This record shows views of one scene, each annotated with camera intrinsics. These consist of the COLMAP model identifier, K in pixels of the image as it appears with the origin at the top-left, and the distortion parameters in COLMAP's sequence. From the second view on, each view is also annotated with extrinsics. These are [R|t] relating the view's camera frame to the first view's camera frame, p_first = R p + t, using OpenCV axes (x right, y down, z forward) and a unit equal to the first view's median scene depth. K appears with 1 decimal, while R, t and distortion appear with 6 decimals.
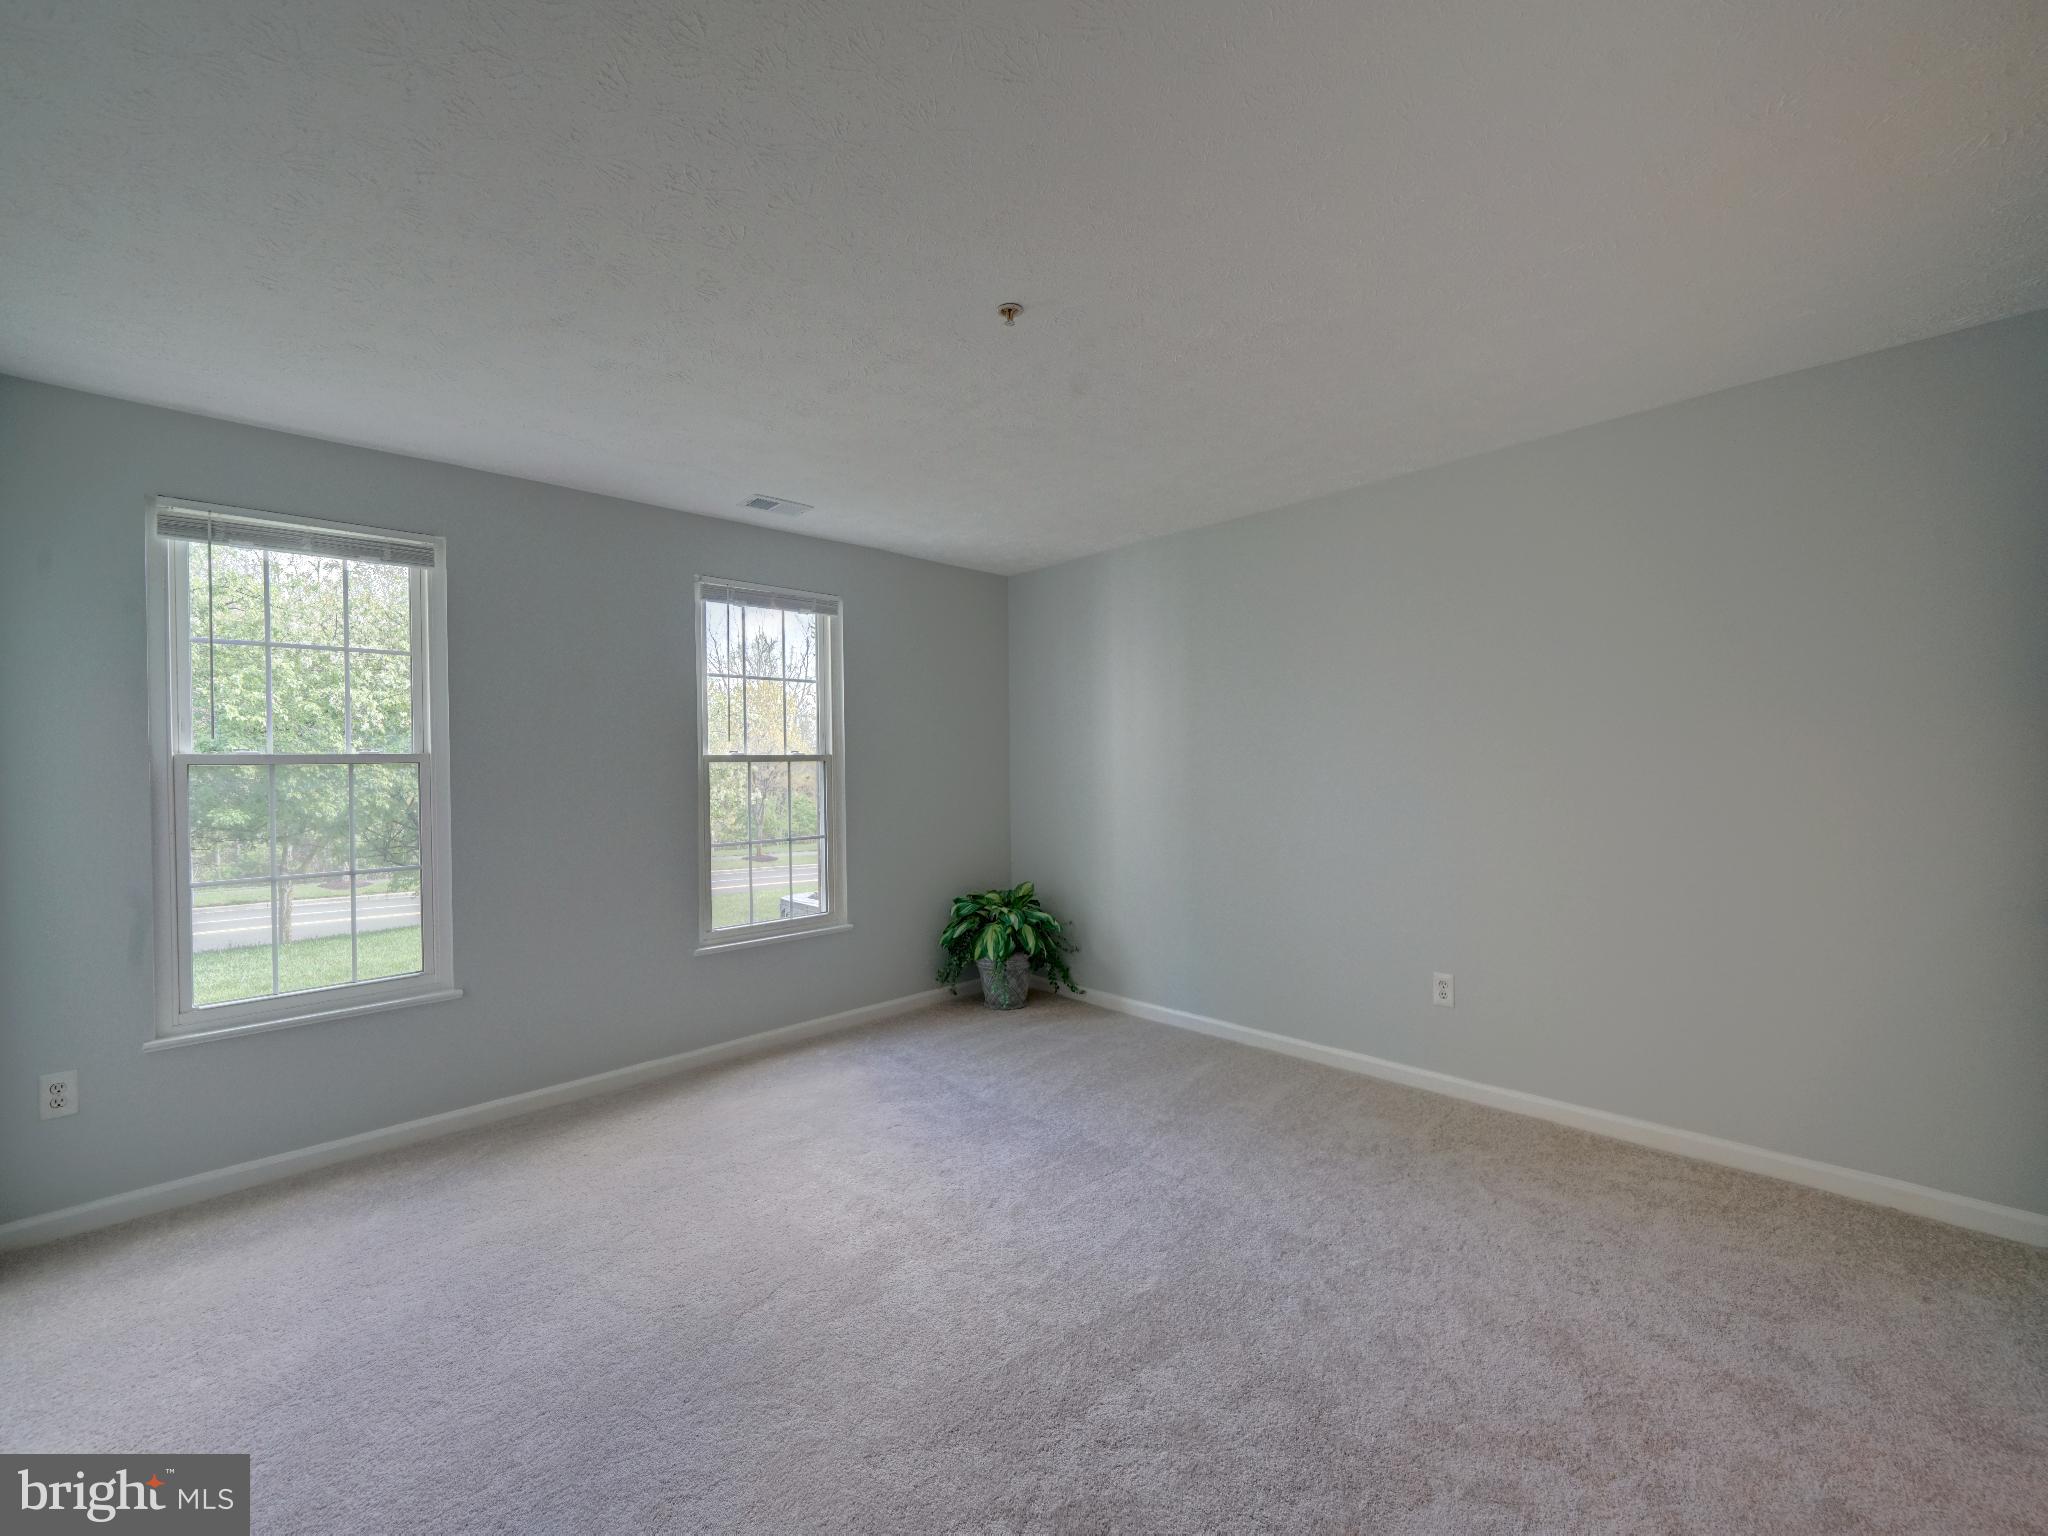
lens RADIAL K [[811.4, 0, 1016.4], [0, 811.4, 764.6], [0, 0, 1]] dist [-0.002421, -0.000323]
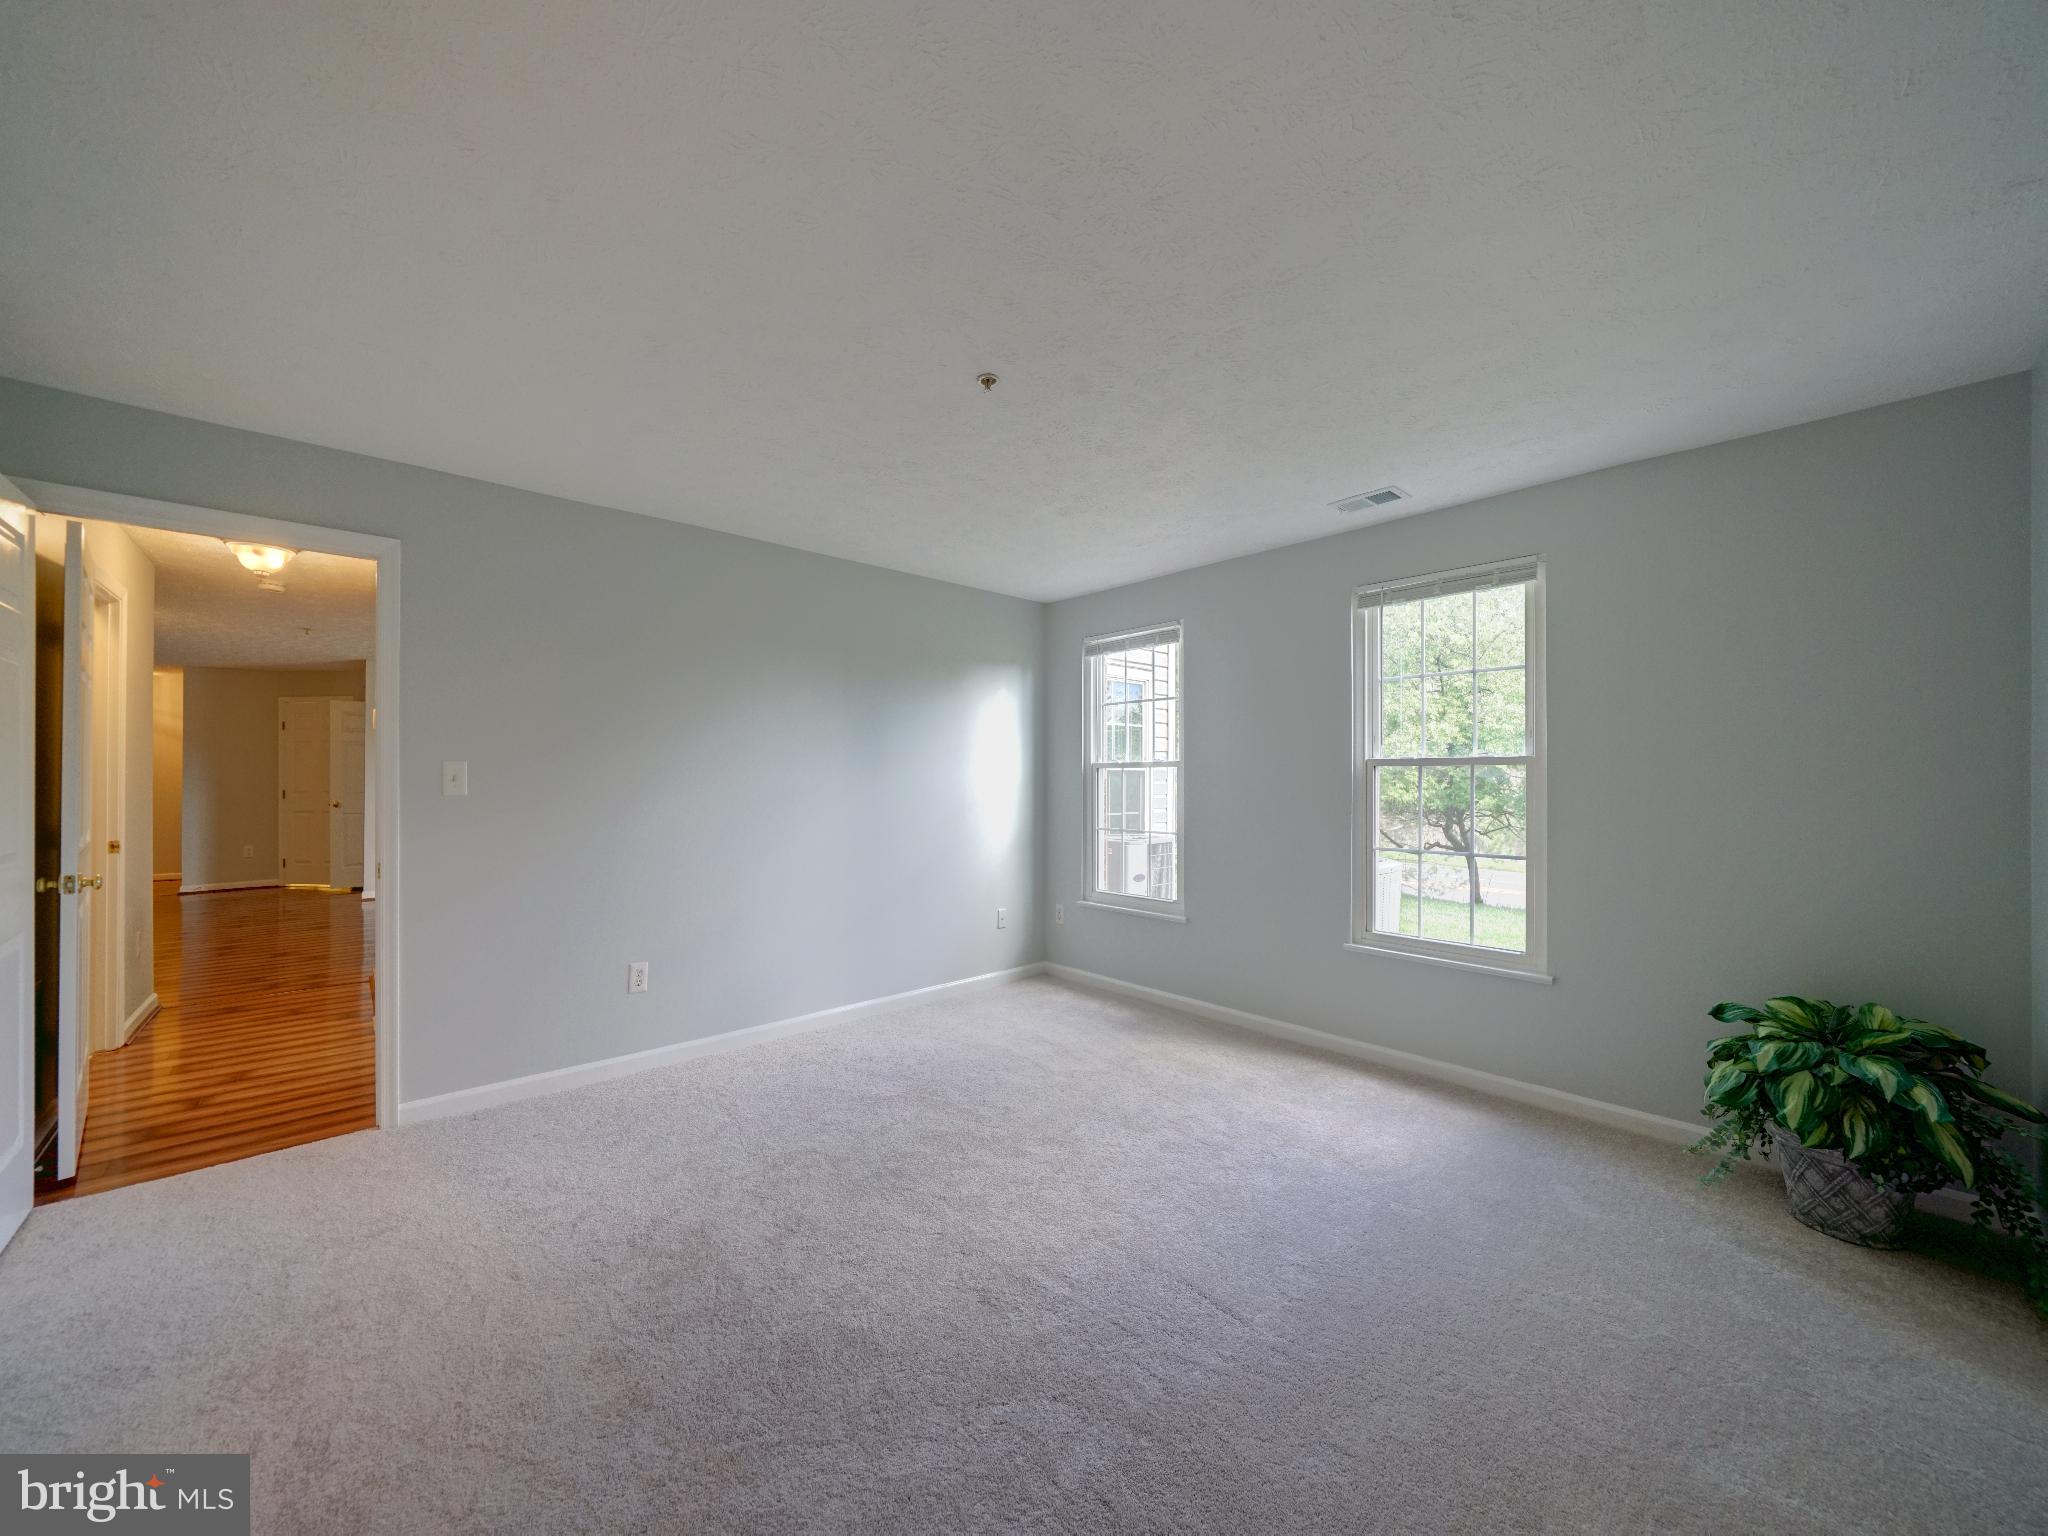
lens RADIAL K [[759.7, 0, 1016.6], [0, 759.7, 760.3], [0, 0, 1]] dist [0.004805, 0.001712]
pose [[-0.010095, -0.003802, -0.999942, 0.537290], [-0.000037, 0.999993, -0.003802, -0.006573], [0.999949, -0.000002, -0.010095, 0.516781]]
